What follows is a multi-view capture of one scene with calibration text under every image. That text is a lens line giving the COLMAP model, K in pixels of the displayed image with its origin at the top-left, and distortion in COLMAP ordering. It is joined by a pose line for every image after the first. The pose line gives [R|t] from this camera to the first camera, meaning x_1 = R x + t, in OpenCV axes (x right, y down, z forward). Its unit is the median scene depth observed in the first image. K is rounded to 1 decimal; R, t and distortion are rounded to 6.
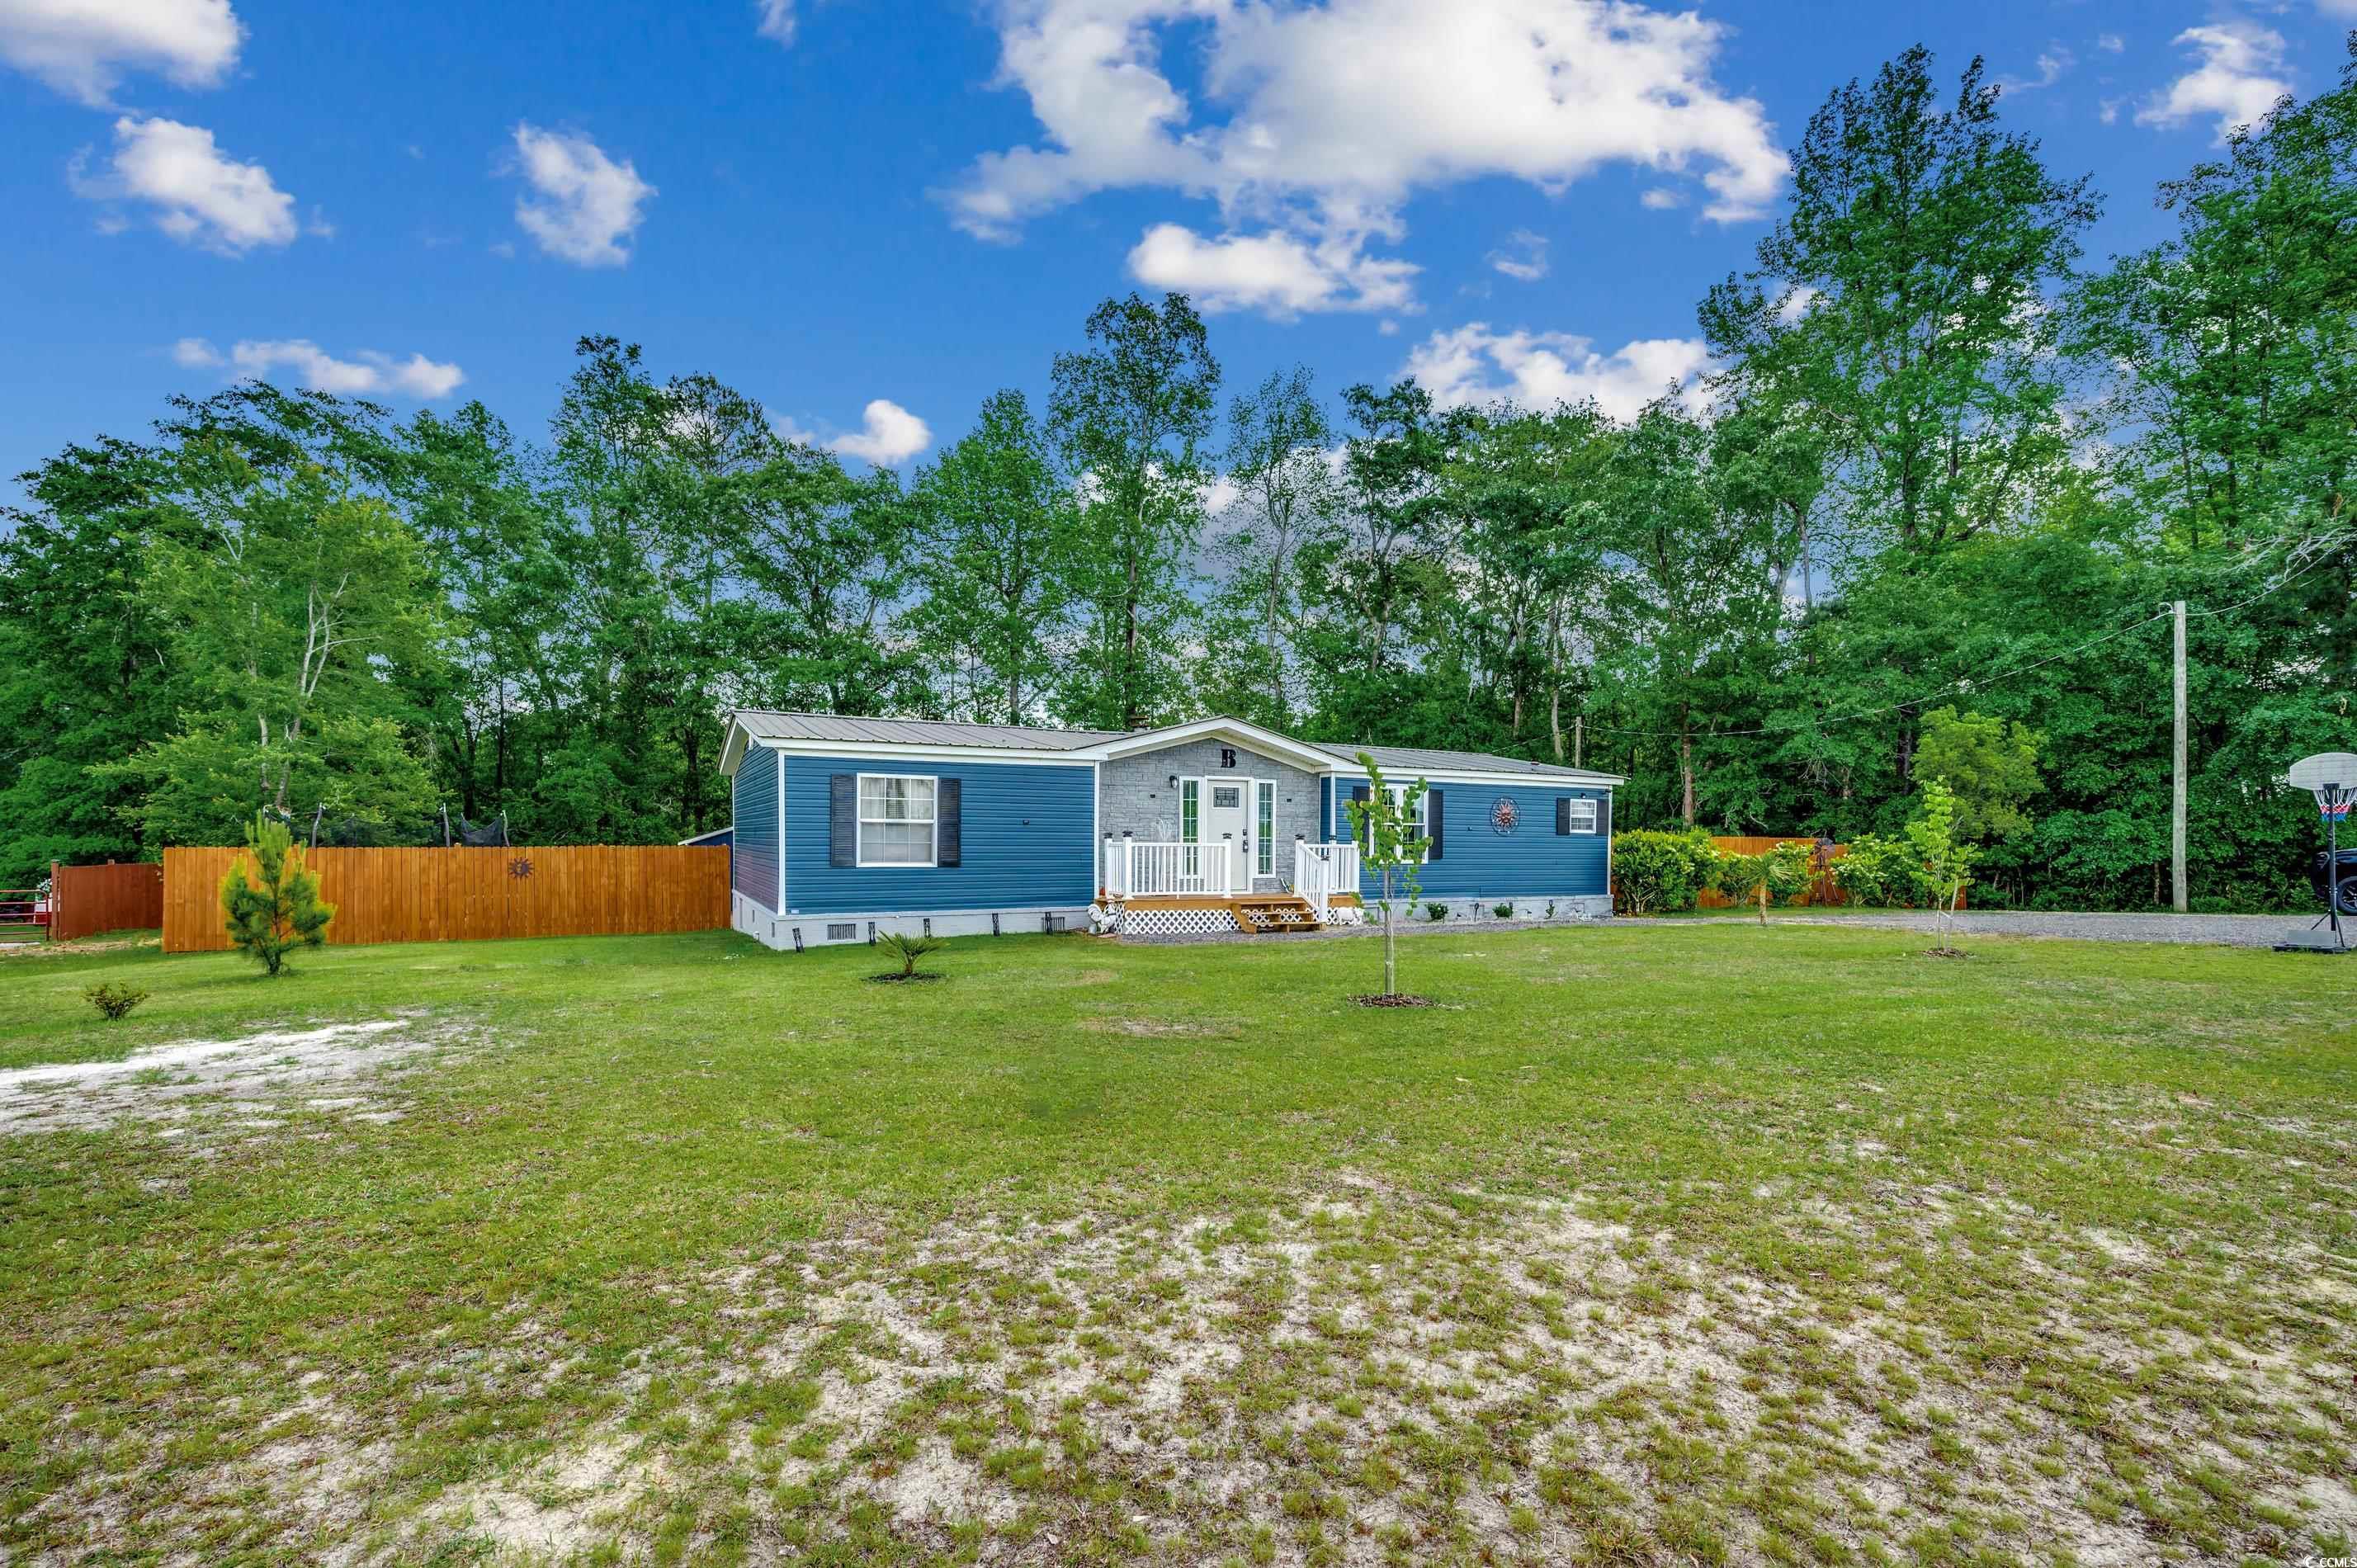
lens RADIAL K [[1041.0, 0, 1176.5], [0, 1041.0, 820.4], [0, 0, 1]] dist [-0.001178, -0.000265]
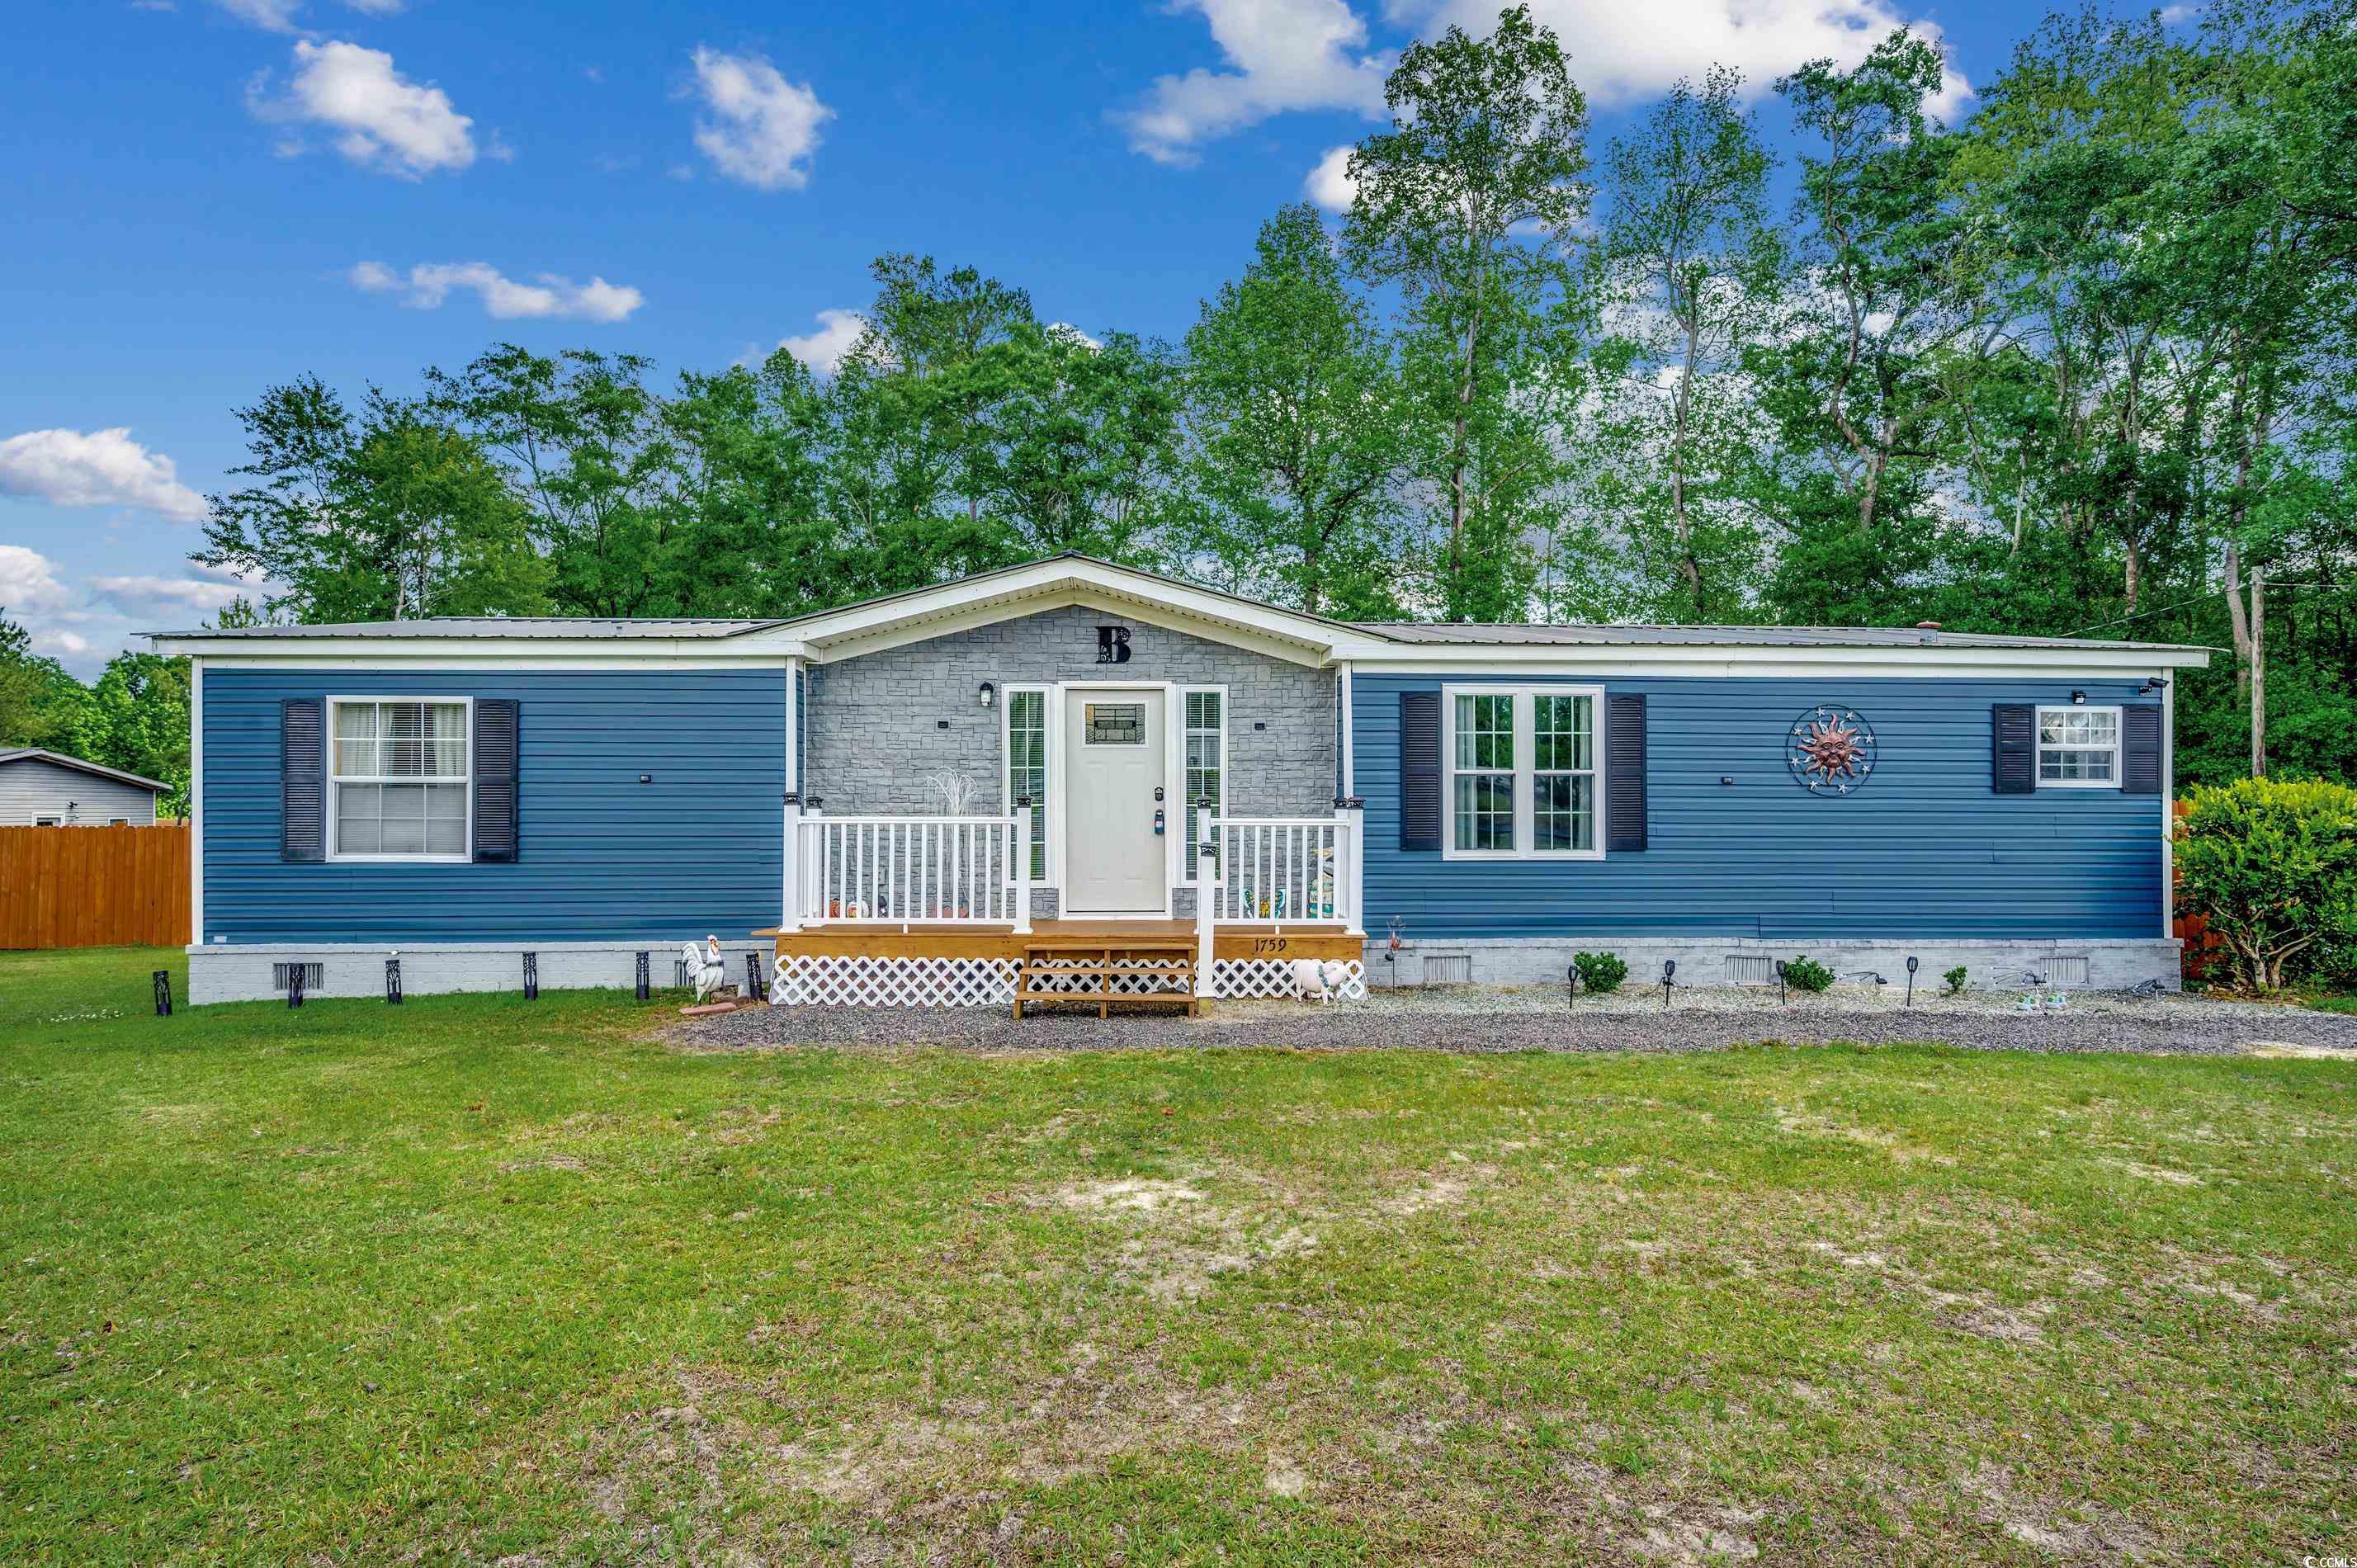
lens RADIAL K [[1210.4, 0, 1178.5], [0, 1210.4, 784.0], [0, 0, 1]] dist [-0.004012, -0.000628]
pose [[0.905621, -0.017554, -0.423724, 0.319094], [0.013508, 0.999830, -0.012550, 0.014001], [0.423873, 0.005642, 0.905704, 0.493871]]
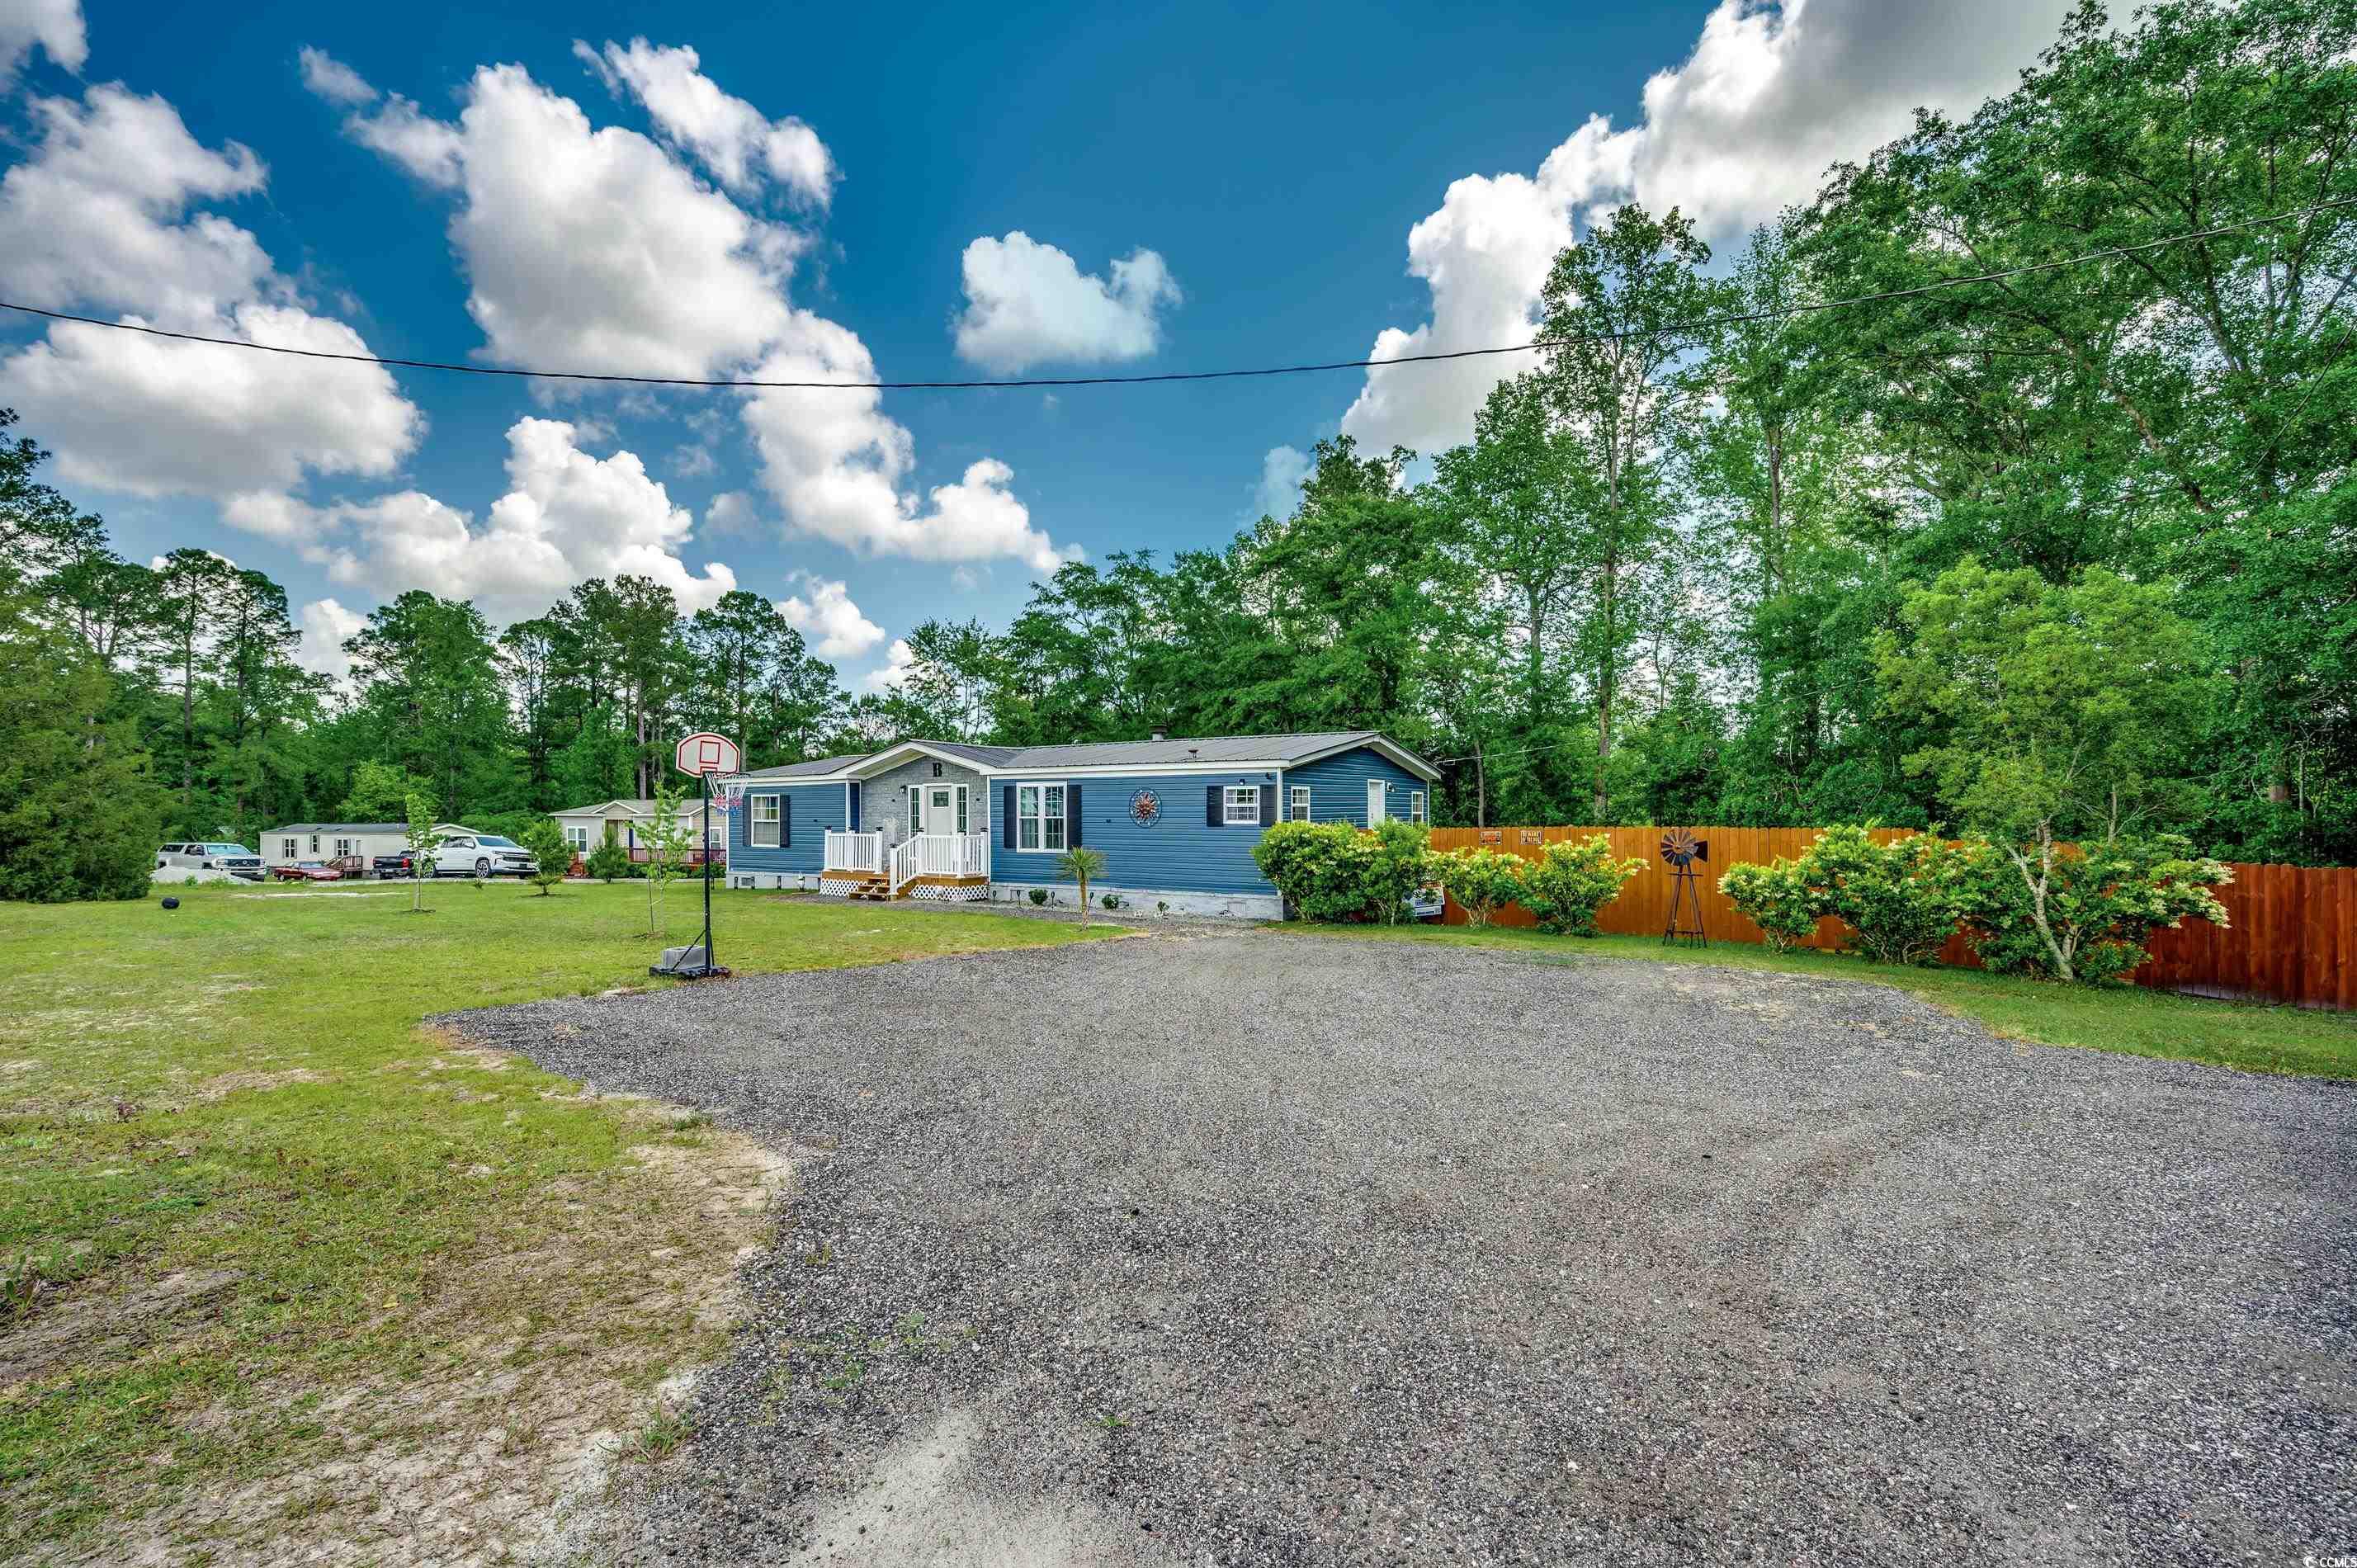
lens RADIAL K [[1041.0, 0, 1176.5], [0, 1041.0, 820.4], [0, 0, 1]] dist [-0.001178, -0.000265]
pose [[0.508252, -0.014171, -0.861092, 1.323858], [0.010974, 0.999890, -0.009978, 0.020561], [0.861138, -0.004378, 0.508352, 0.593485]]
